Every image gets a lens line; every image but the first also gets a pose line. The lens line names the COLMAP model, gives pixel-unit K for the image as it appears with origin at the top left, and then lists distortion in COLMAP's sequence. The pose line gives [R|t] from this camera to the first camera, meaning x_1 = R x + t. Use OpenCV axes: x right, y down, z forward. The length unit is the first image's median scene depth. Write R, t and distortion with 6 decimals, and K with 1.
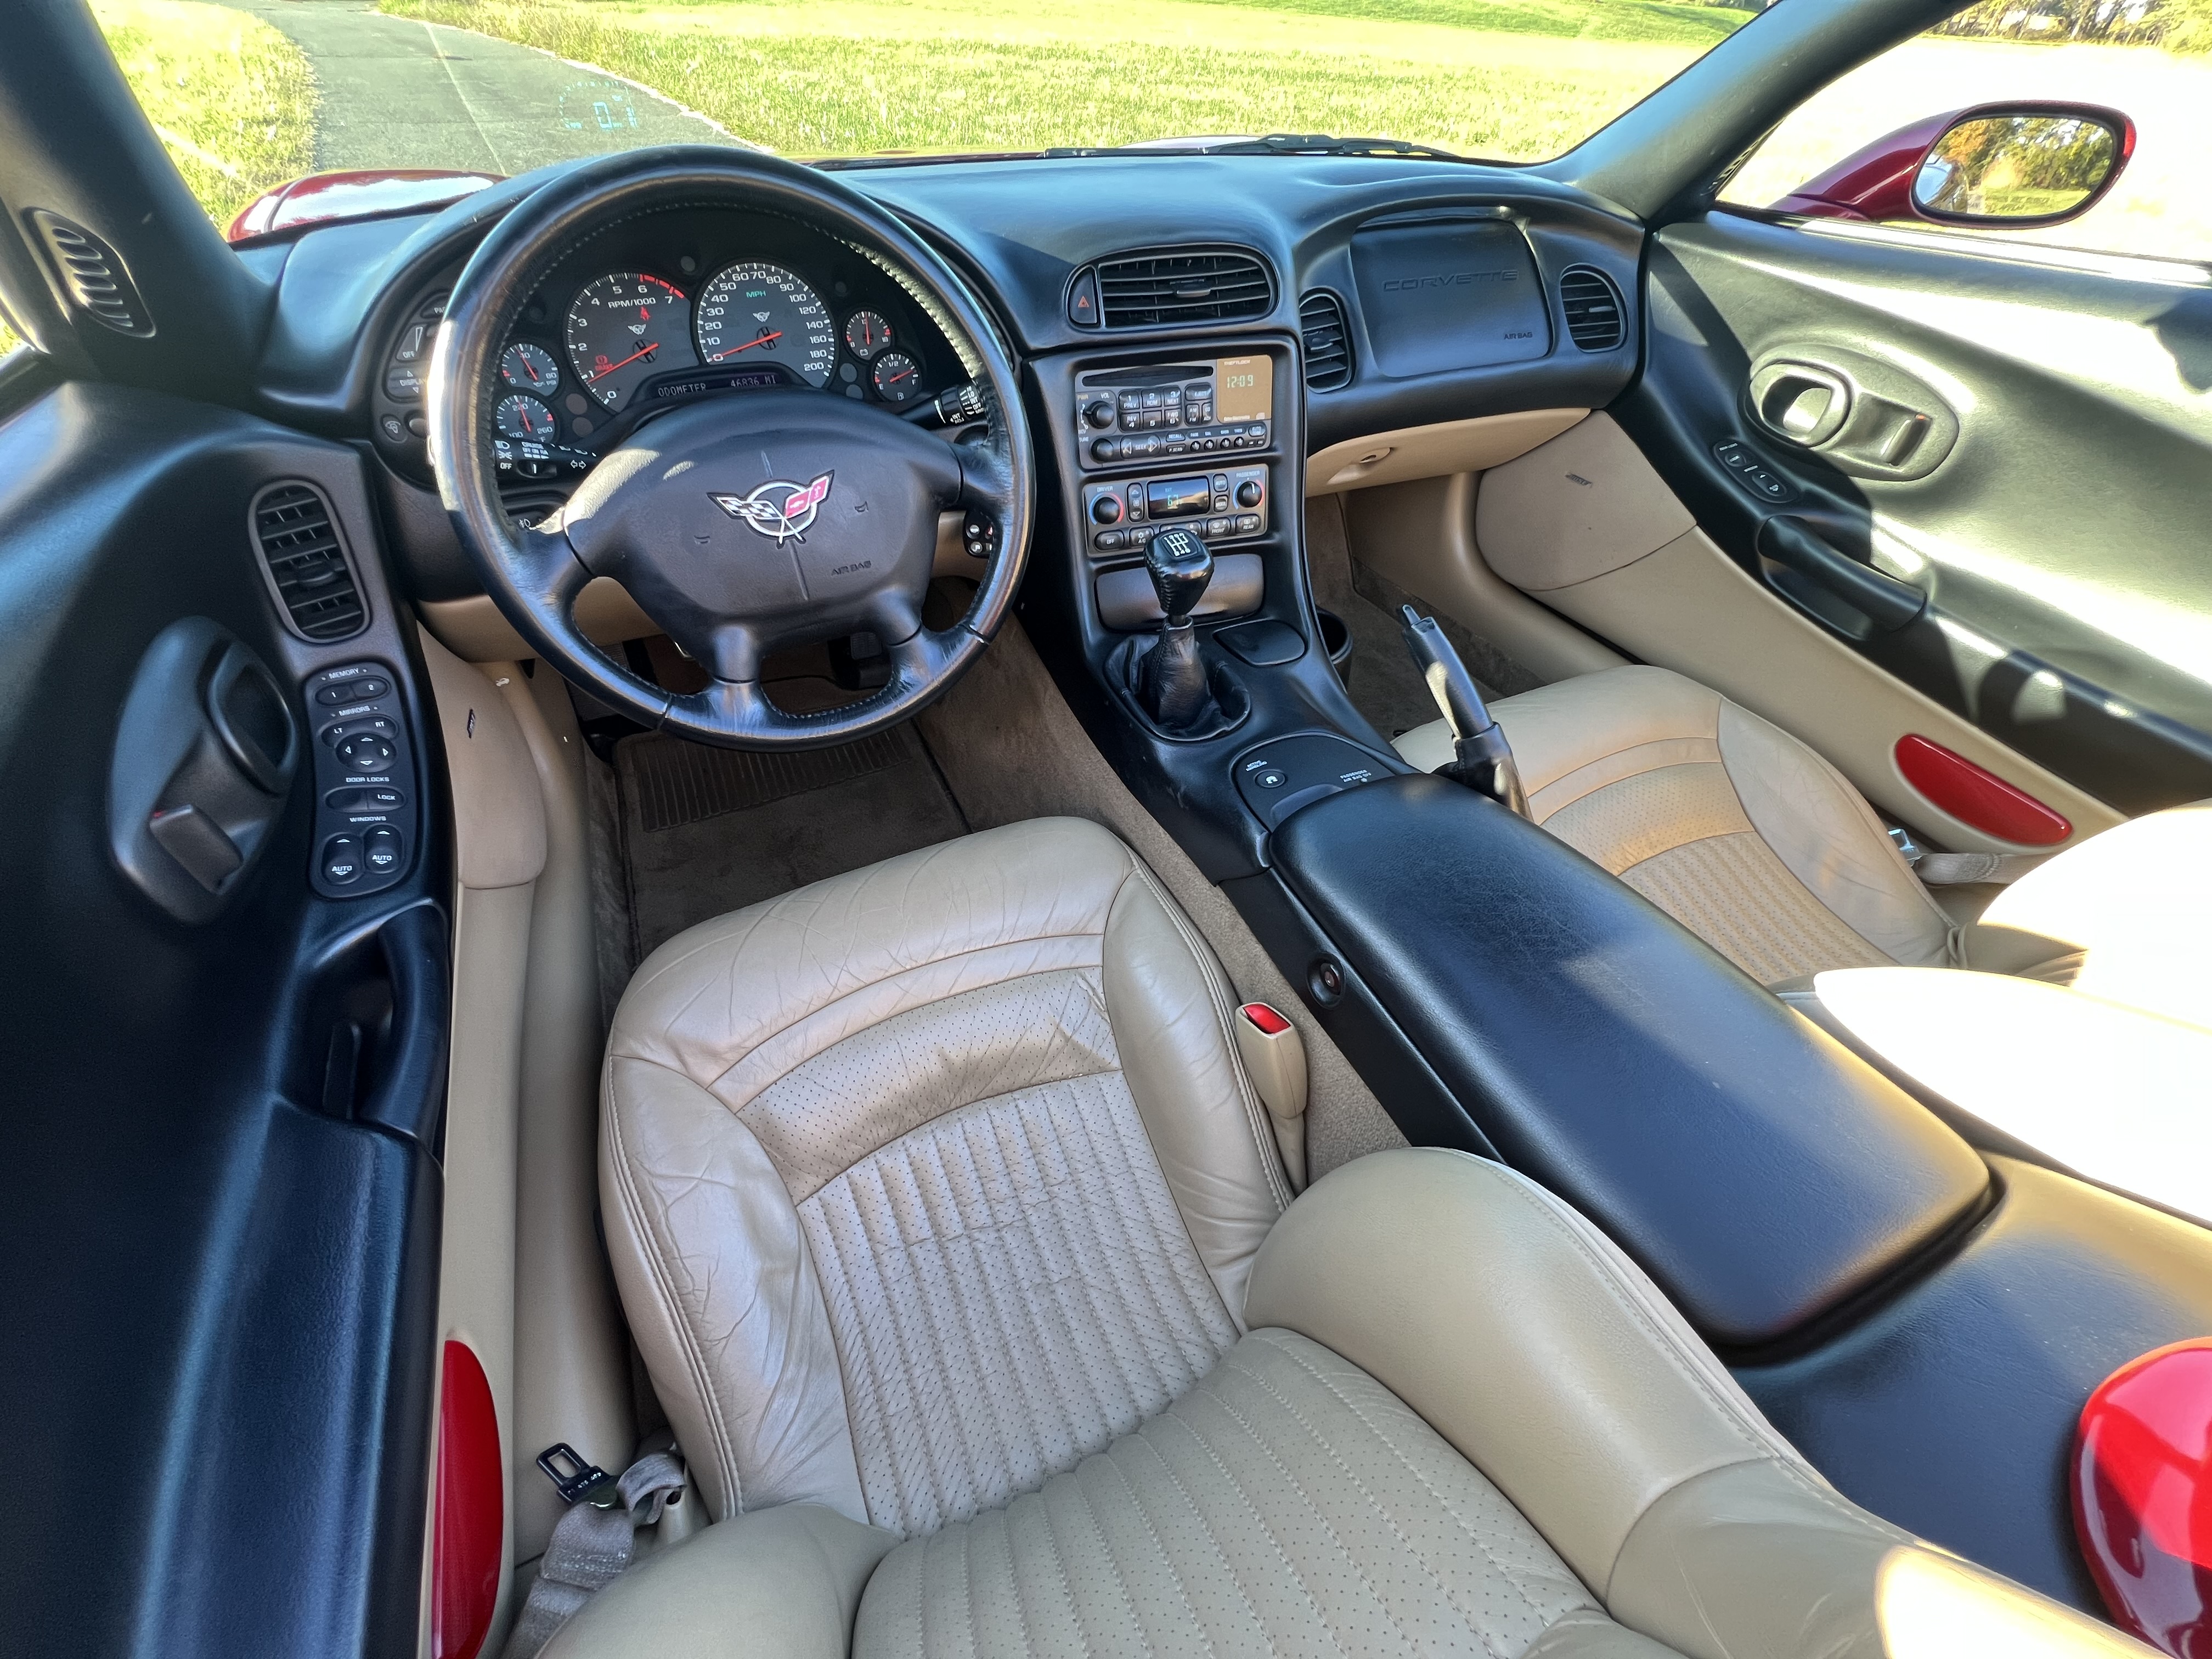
lens RADIAL K [[887.6, 0, 1099.5], [0, 887.6, 833.6], [0, 0, 1]] dist [-0.001179, 0.000883]
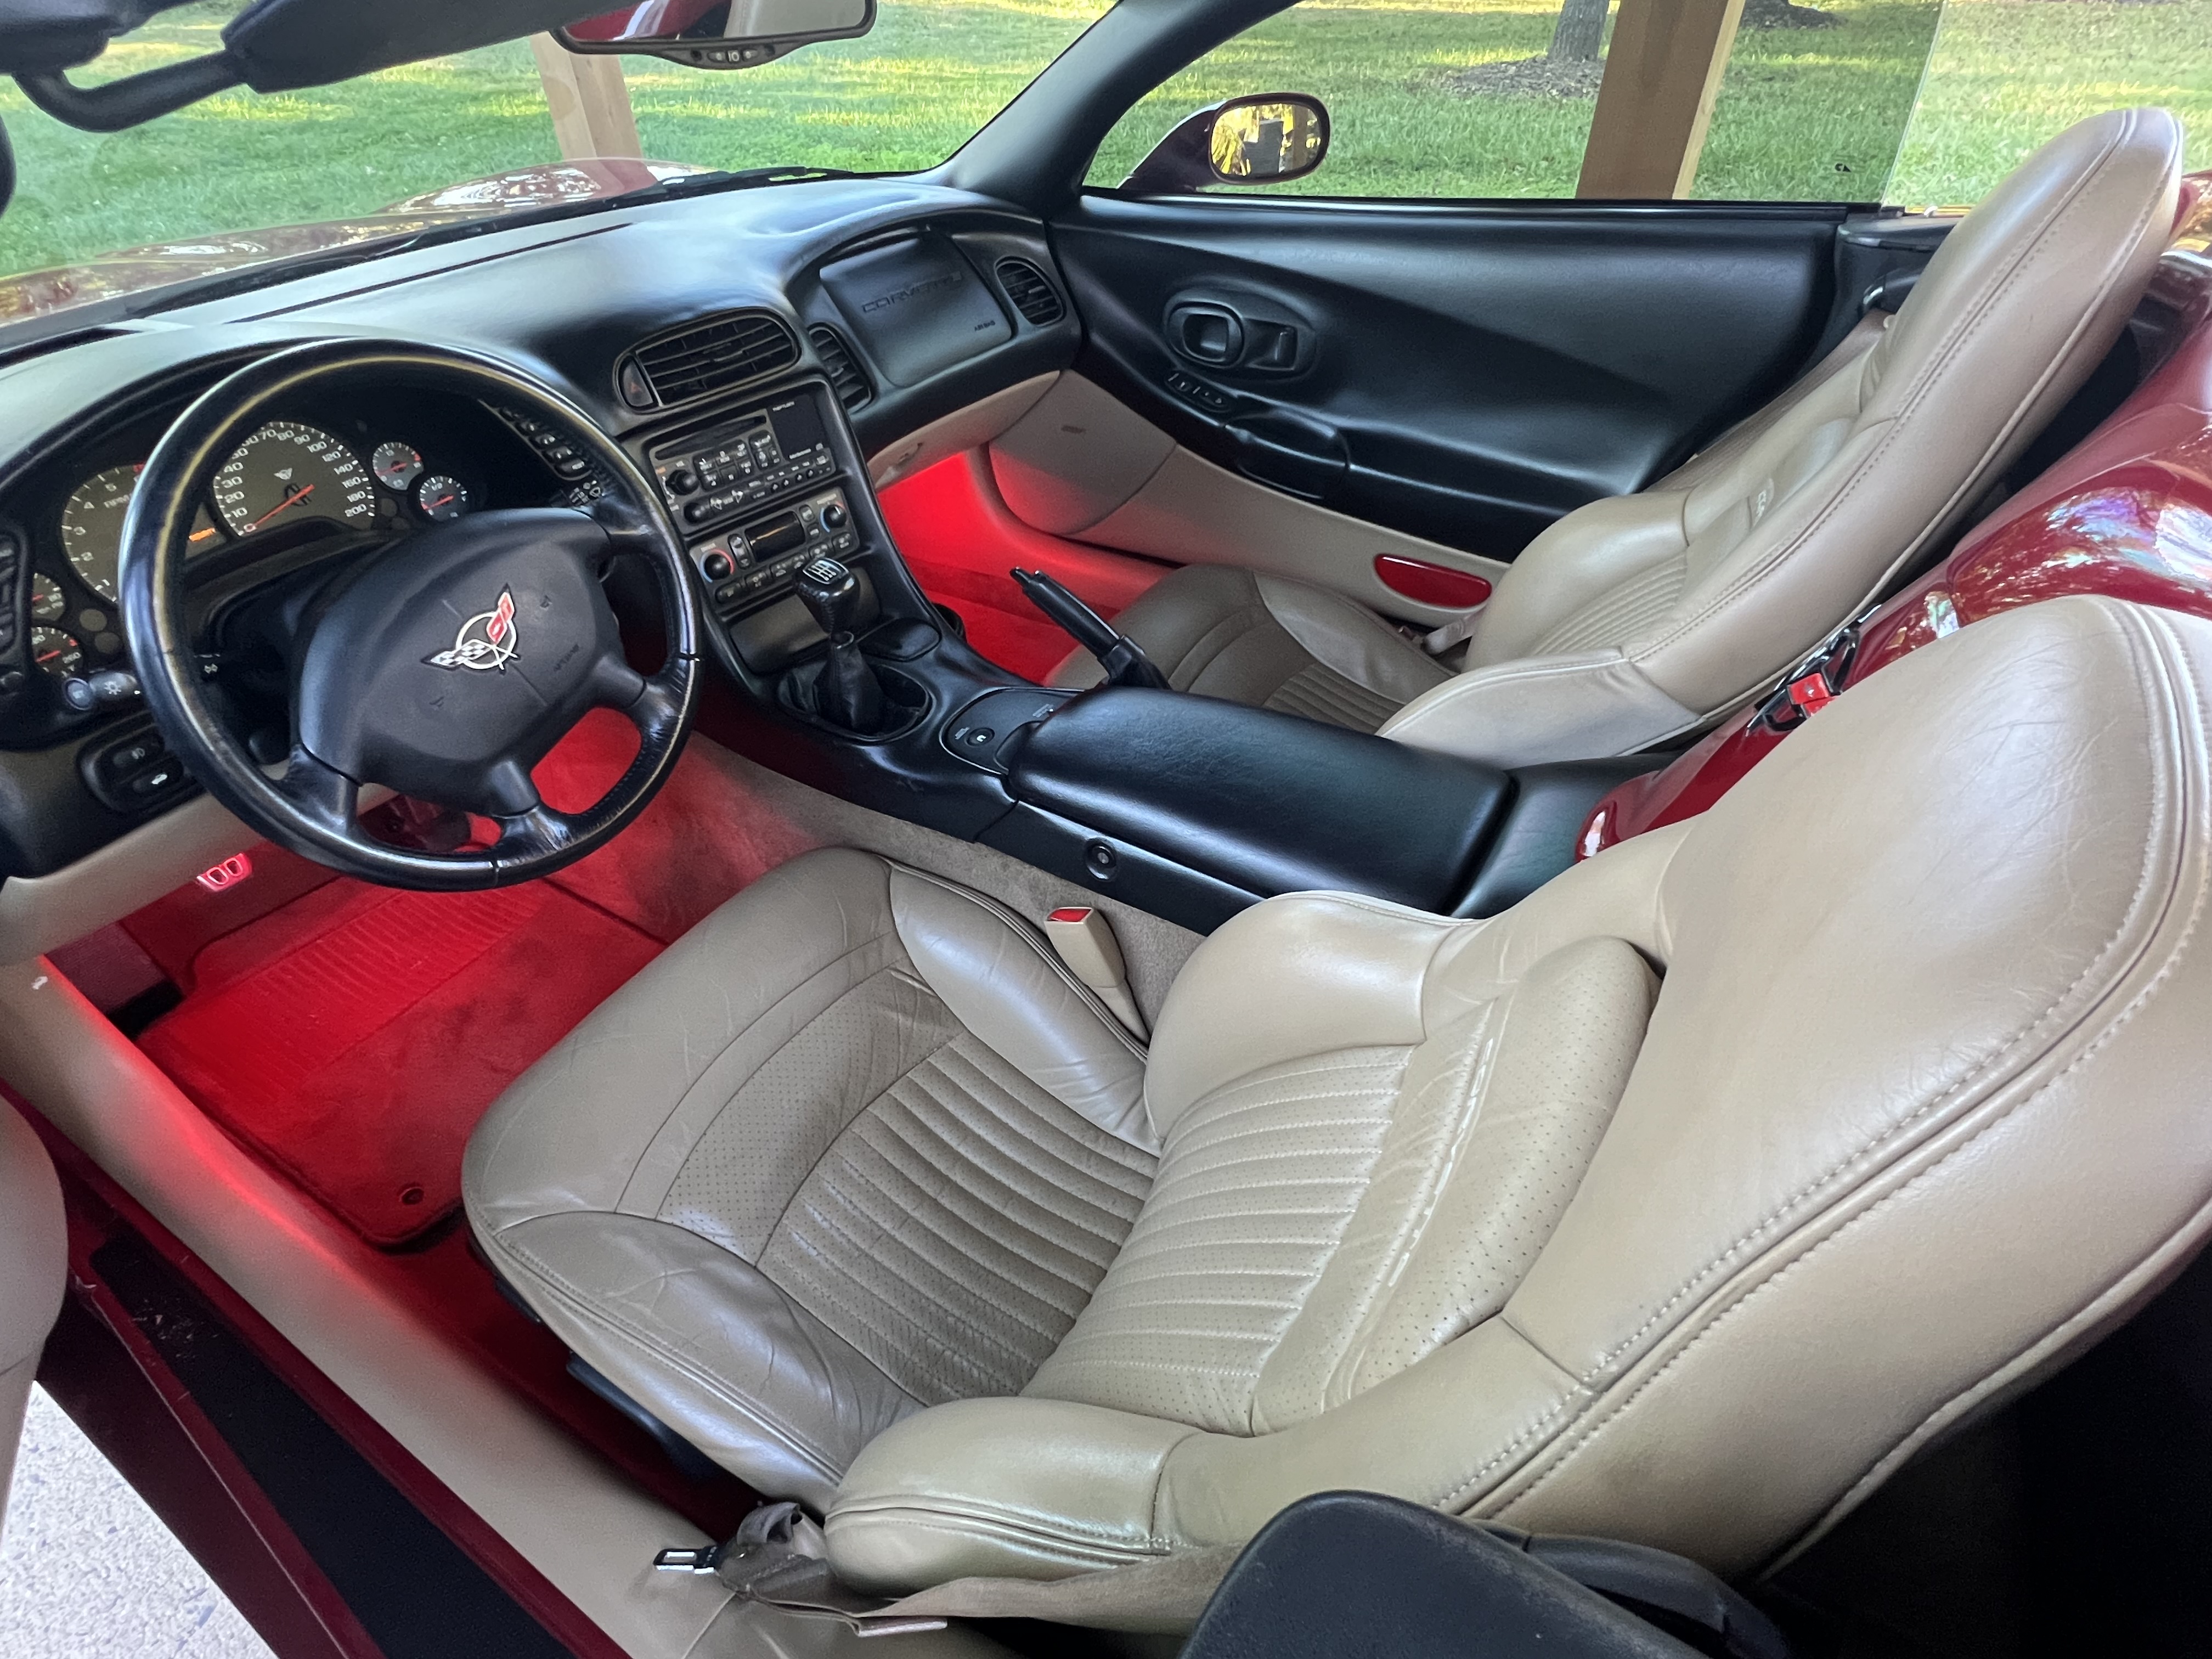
lens RADIAL K [[1124.4, 0, 1109.8], [0, 1124.4, 838.8], [0, 0, 1]] dist [-0.001378, -0.000902]
pose [[0.832178, -0.376029, 0.407530, -0.277068], [0.402874, 0.915001, 0.021604, 0.084395], [-0.381014, 0.146205, 0.912936, -0.333806]]
